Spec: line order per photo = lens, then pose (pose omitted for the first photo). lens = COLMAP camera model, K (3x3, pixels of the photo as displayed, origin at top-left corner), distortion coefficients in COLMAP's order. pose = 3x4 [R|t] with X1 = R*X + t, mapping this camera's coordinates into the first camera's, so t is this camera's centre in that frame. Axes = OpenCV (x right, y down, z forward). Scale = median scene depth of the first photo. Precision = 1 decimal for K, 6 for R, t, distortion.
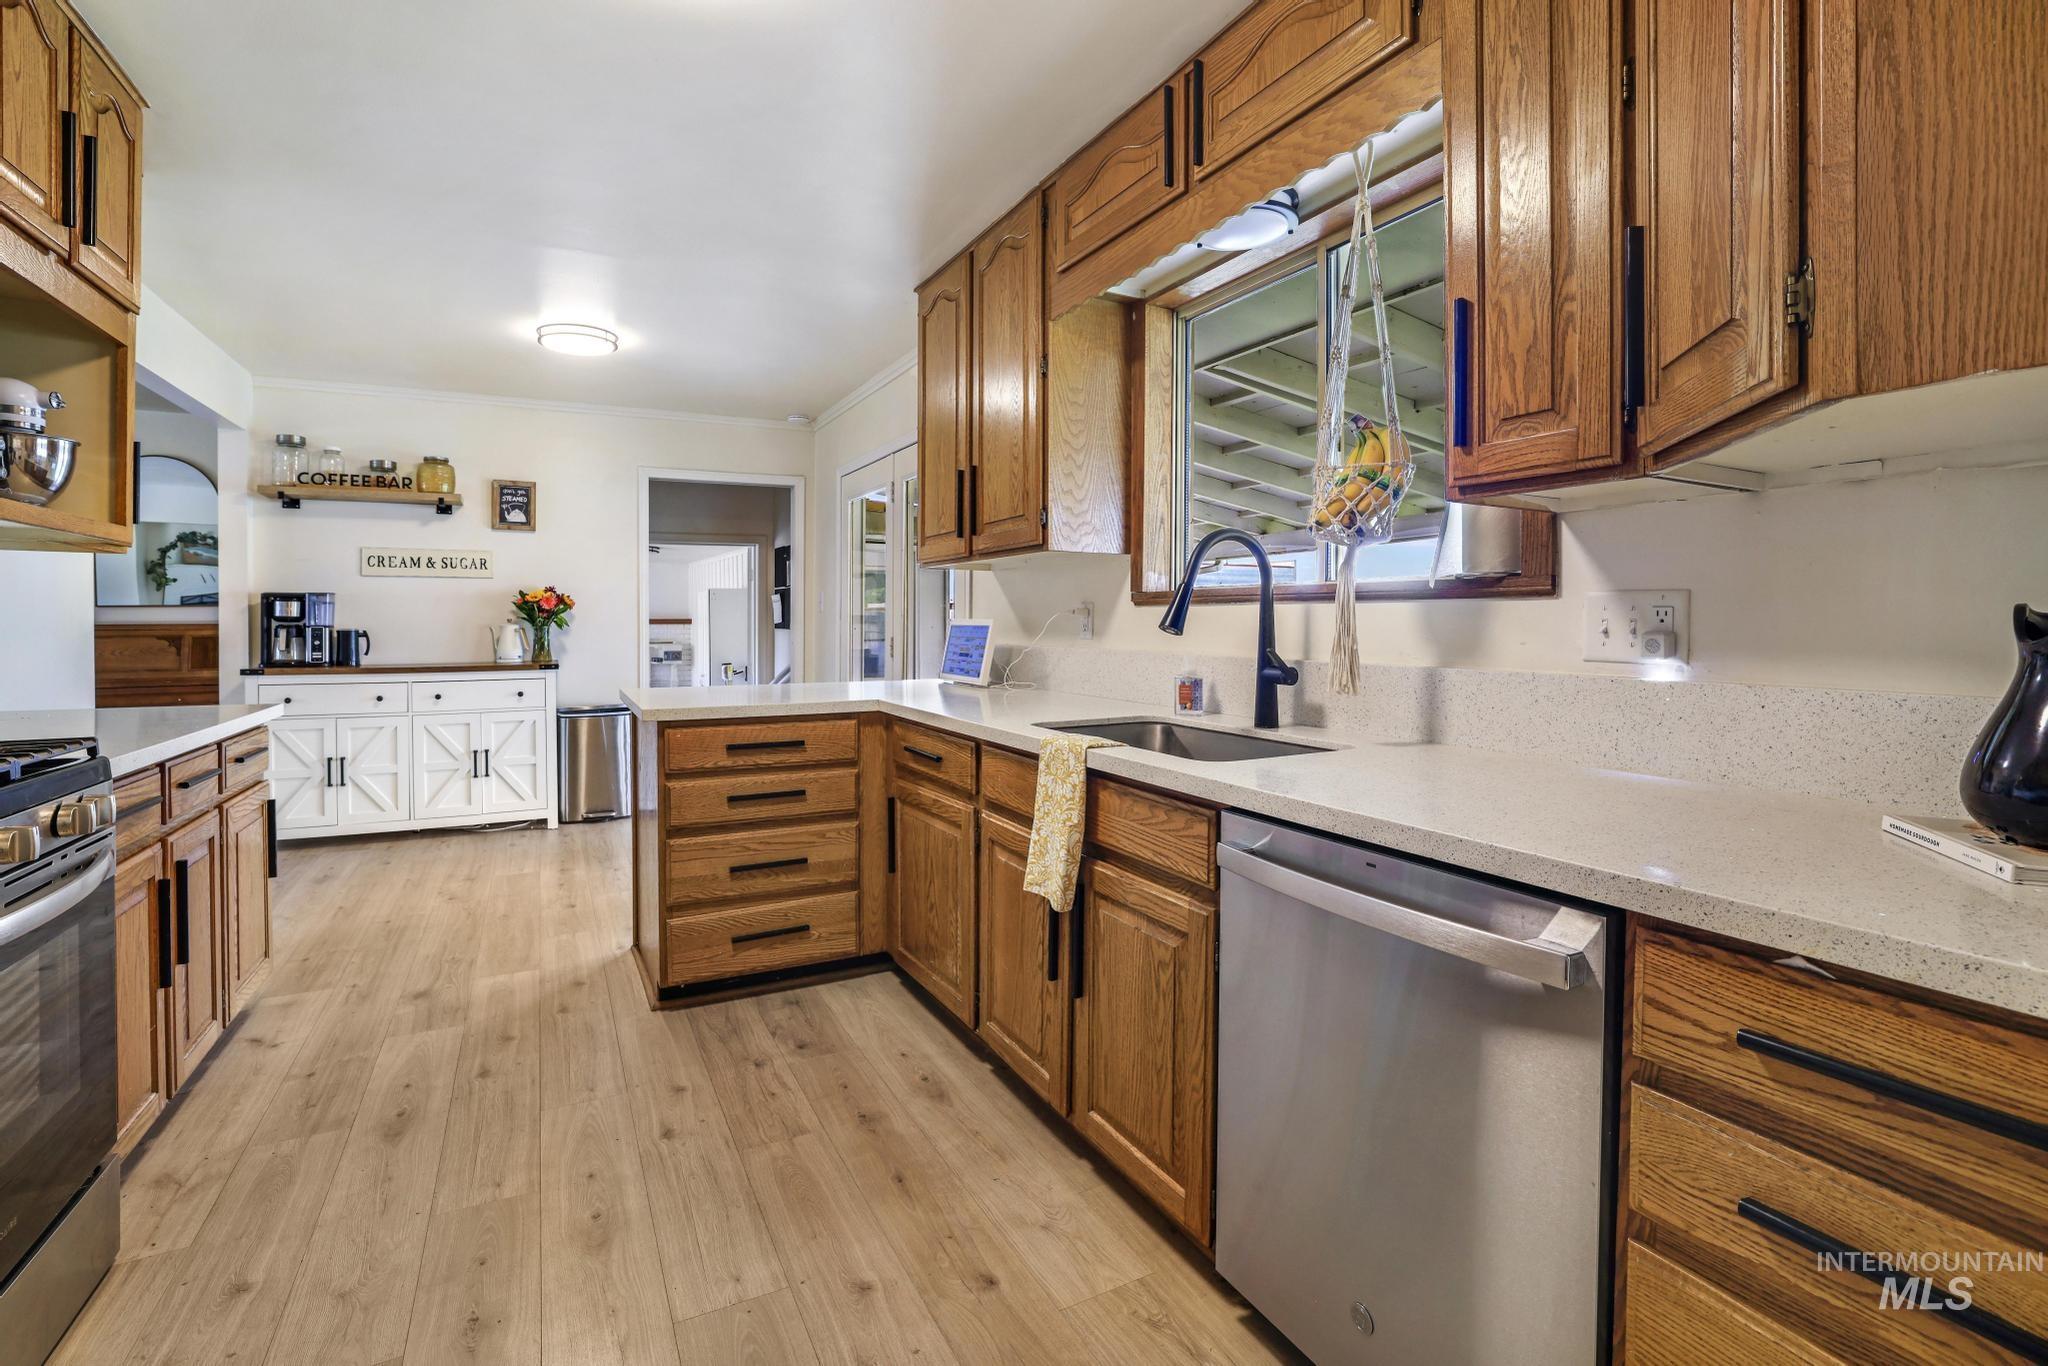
lens RADIAL K [[929.8, 0, 974.0], [0, 929.8, 625.3], [0, 0, 1]] dist [-0.000107, 0.000271]
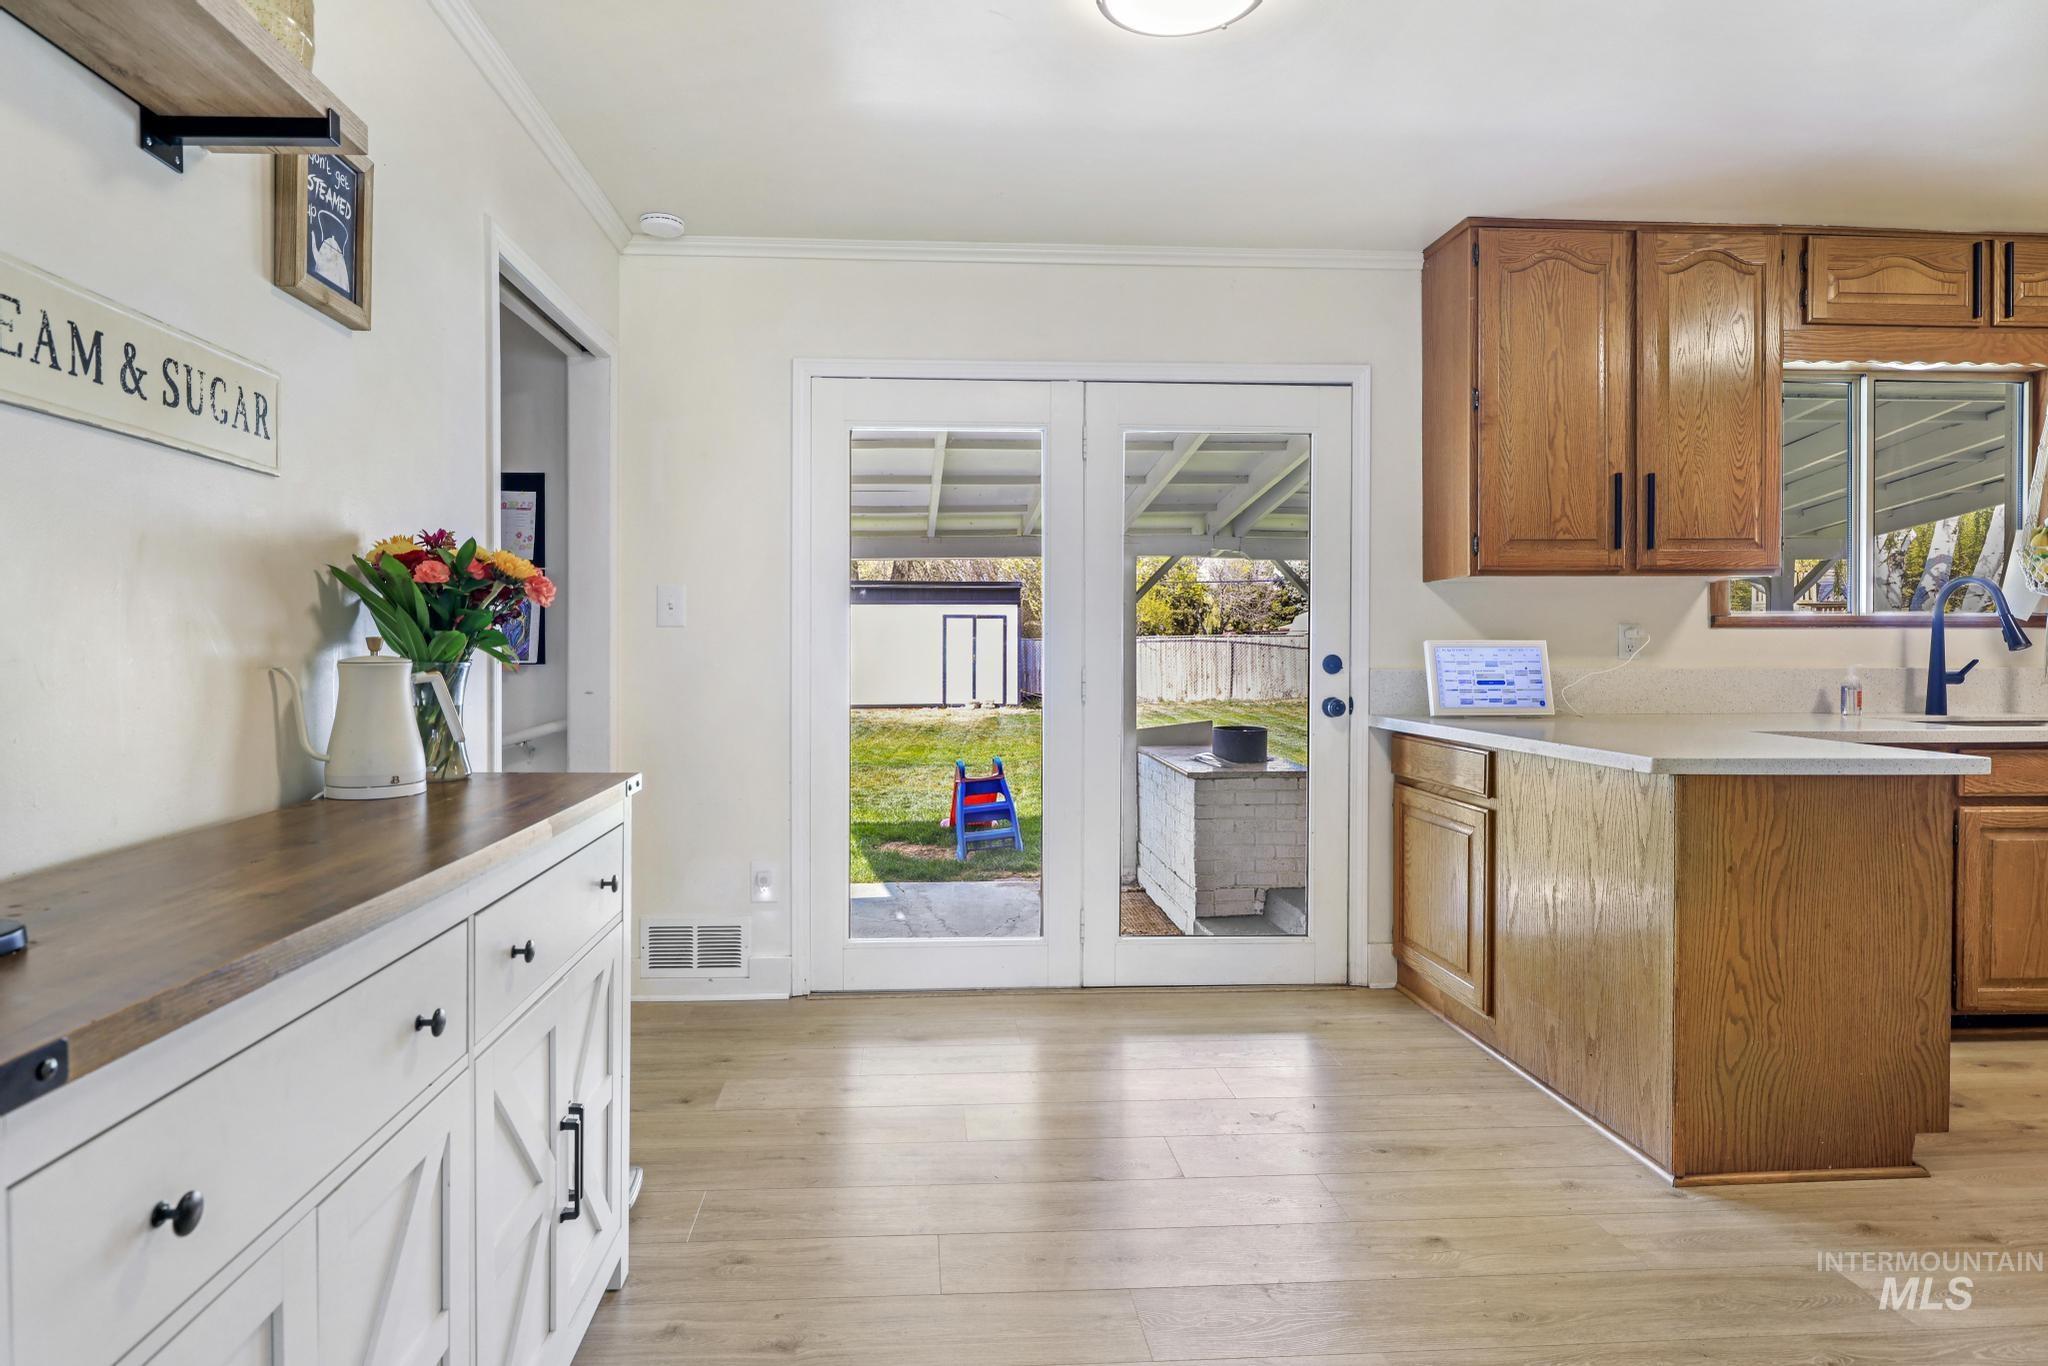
lens RADIAL K [[1074.9, 0, 974.6], [0, 1074.9, 671.9], [0, 0, 1]] dist [-0.002186, -0.001156]
pose [[0.371118, -0.025200, 0.928244, -0.803363], [0.008461, 0.999682, 0.023757, -0.003777], [-0.928547, -0.000963, 0.371213, 0.797029]]
